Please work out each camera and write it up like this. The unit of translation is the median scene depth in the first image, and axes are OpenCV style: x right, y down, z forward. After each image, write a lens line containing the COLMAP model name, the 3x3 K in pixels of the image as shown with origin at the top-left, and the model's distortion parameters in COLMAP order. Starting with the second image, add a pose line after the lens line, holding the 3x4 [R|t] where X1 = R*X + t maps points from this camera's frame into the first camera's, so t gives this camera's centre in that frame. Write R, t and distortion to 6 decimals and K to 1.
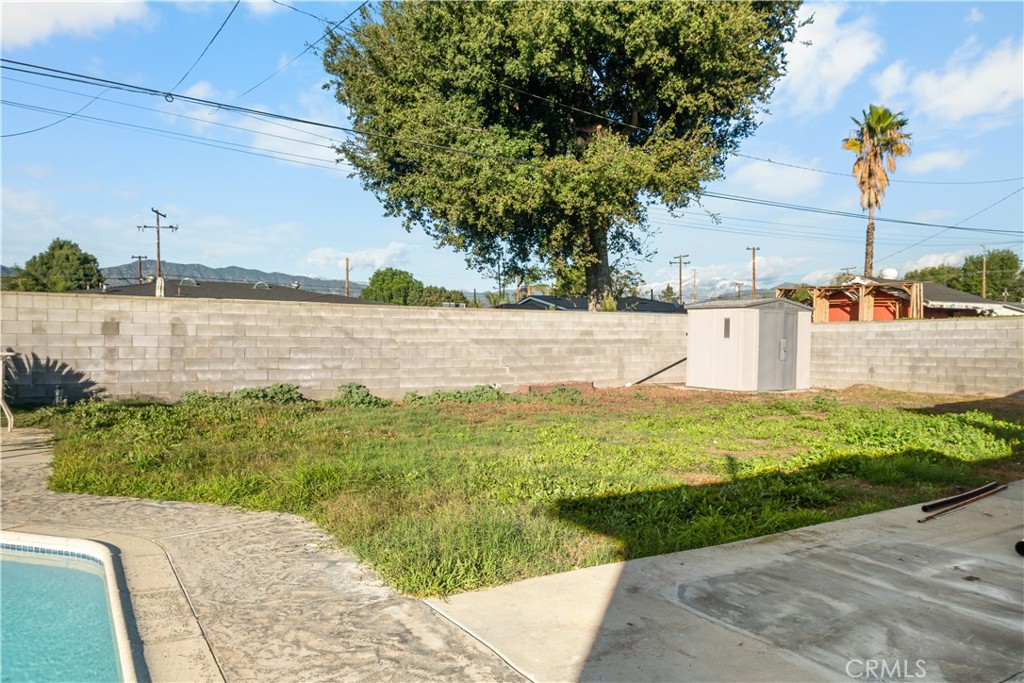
lens RADIAL K [[704.3, 0, 549.8], [0, 704.3, 335.7], [0, 0, 1]] dist [-0.025459, 0.000164]
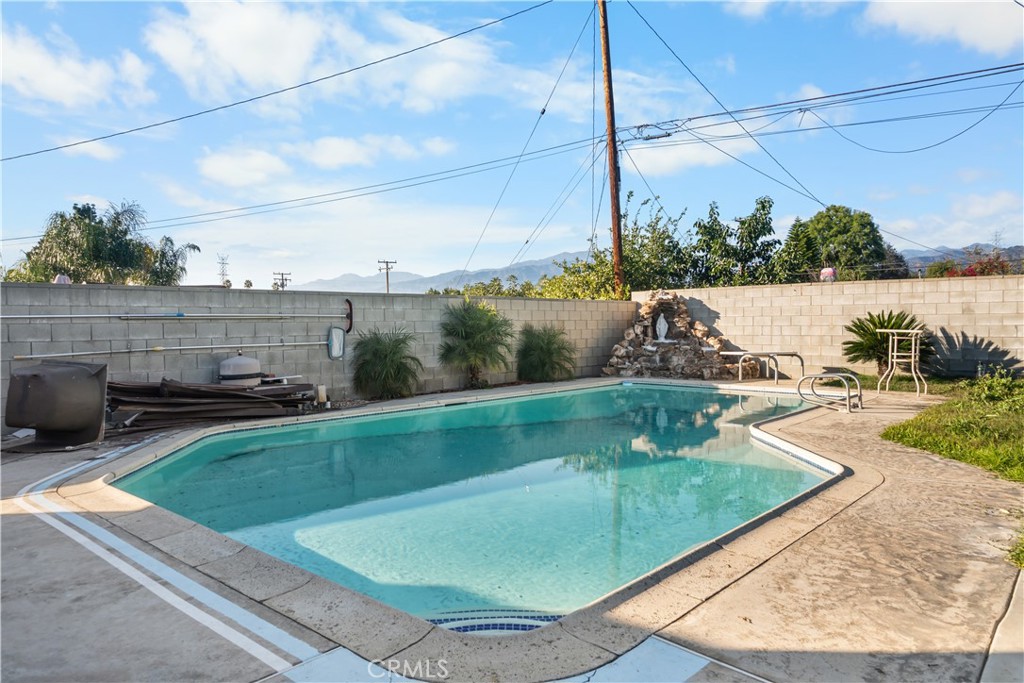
lens RADIAL K [[704.3, 0, 510.7], [0, 704.3, 339.5], [0, 0, 1]] dist [-0.025459, 0.000164]
pose [[0.254222, 0.014682, -0.967035, 0.443744], [0.017511, 0.999651, 0.019781, 0.008414], [0.966987, -0.021963, 0.253876, 0.027741]]
